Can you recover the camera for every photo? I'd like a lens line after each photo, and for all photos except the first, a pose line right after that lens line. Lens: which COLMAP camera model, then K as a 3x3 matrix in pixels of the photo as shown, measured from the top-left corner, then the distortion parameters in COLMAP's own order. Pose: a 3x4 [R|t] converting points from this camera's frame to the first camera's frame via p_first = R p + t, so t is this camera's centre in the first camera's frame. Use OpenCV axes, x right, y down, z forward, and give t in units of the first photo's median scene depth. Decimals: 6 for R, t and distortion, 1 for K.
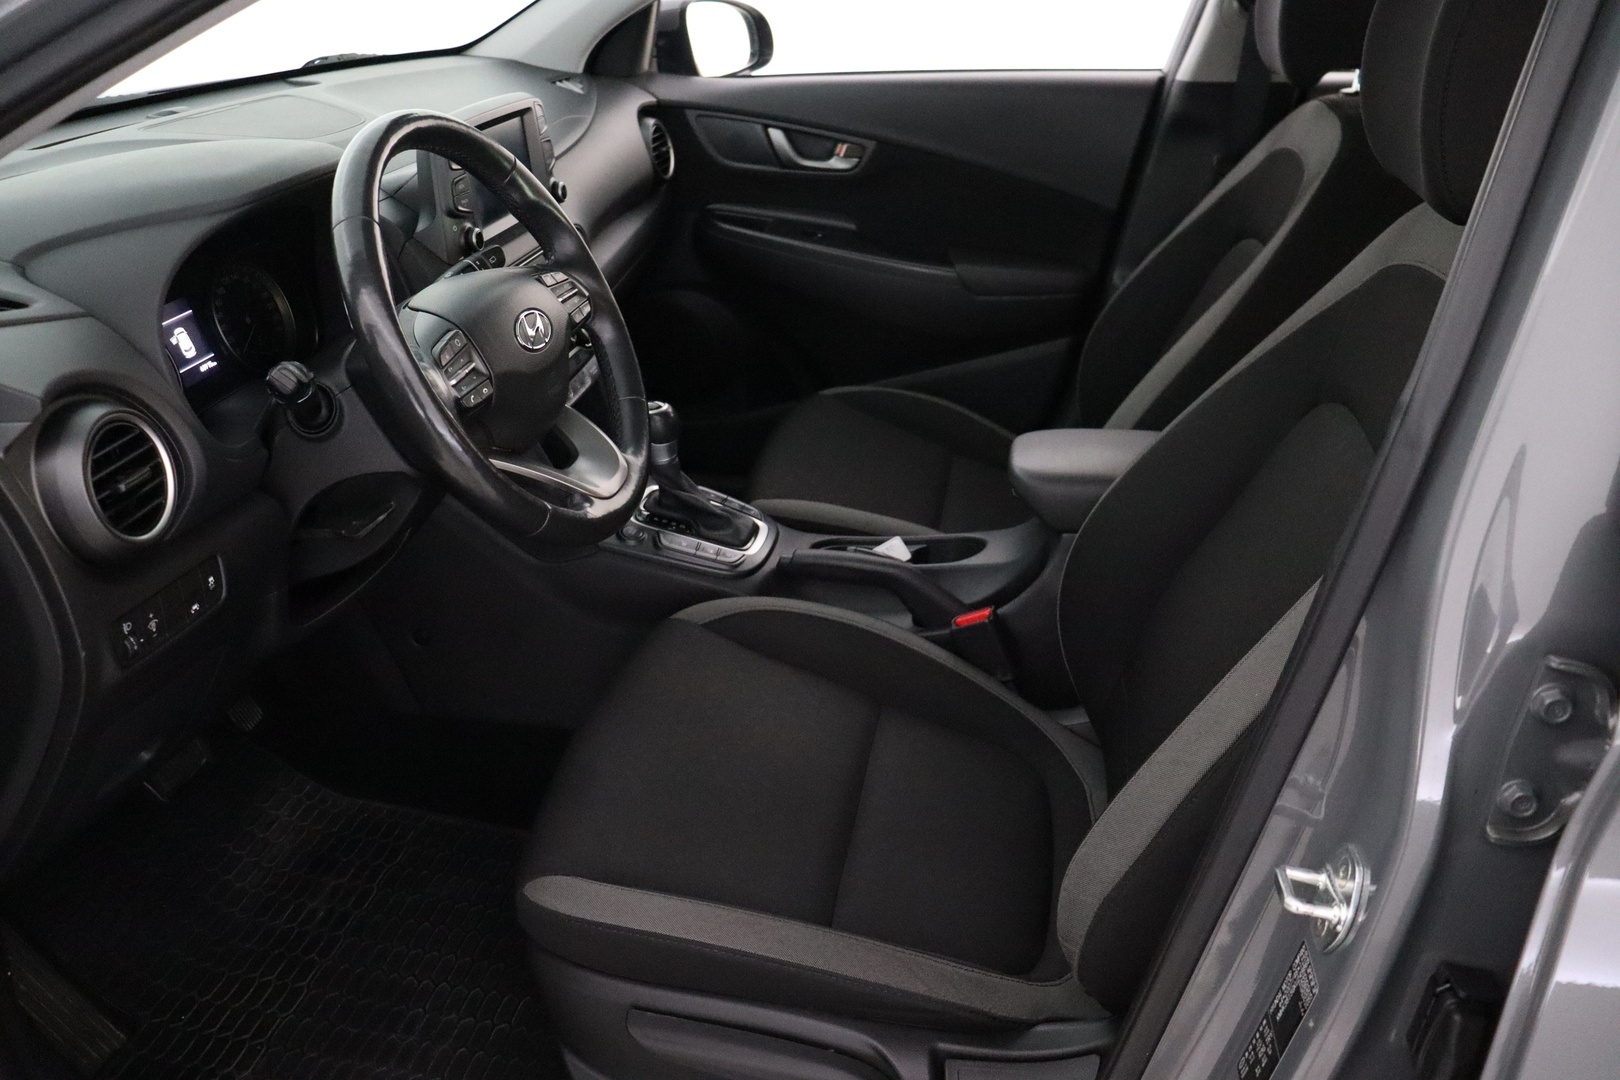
lens RADIAL K [[1287.4, 0, 810.0], [0, 1287.4, 540.0], [0, 0, 1]] dist [-0.153628, 0.151690]
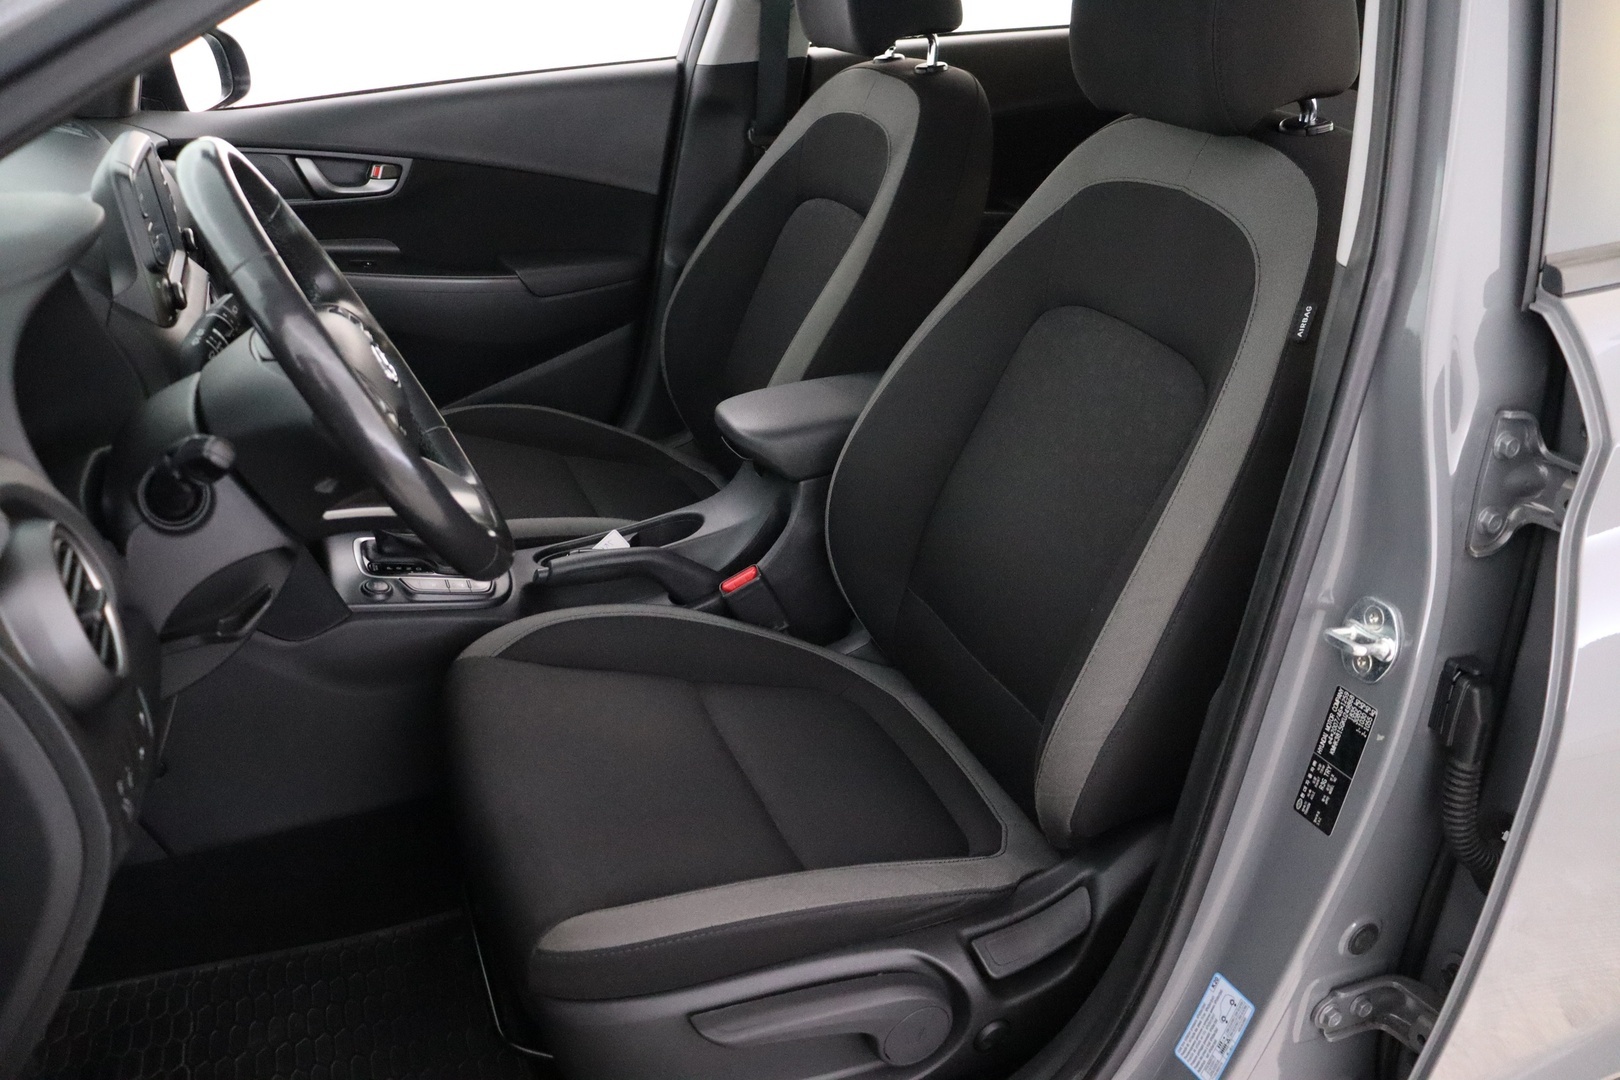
lens RADIAL K [[1287.4, 0, 810.0], [0, 1287.4, 540.0], [0, 0, 1]] dist [-0.153628, 0.151690]
pose [[0.861190, -0.236854, 0.449724, -0.252563], [0.240153, 0.969411, 0.050679, -0.008846], [-0.447971, 0.064358, 0.891729, 0.032300]]
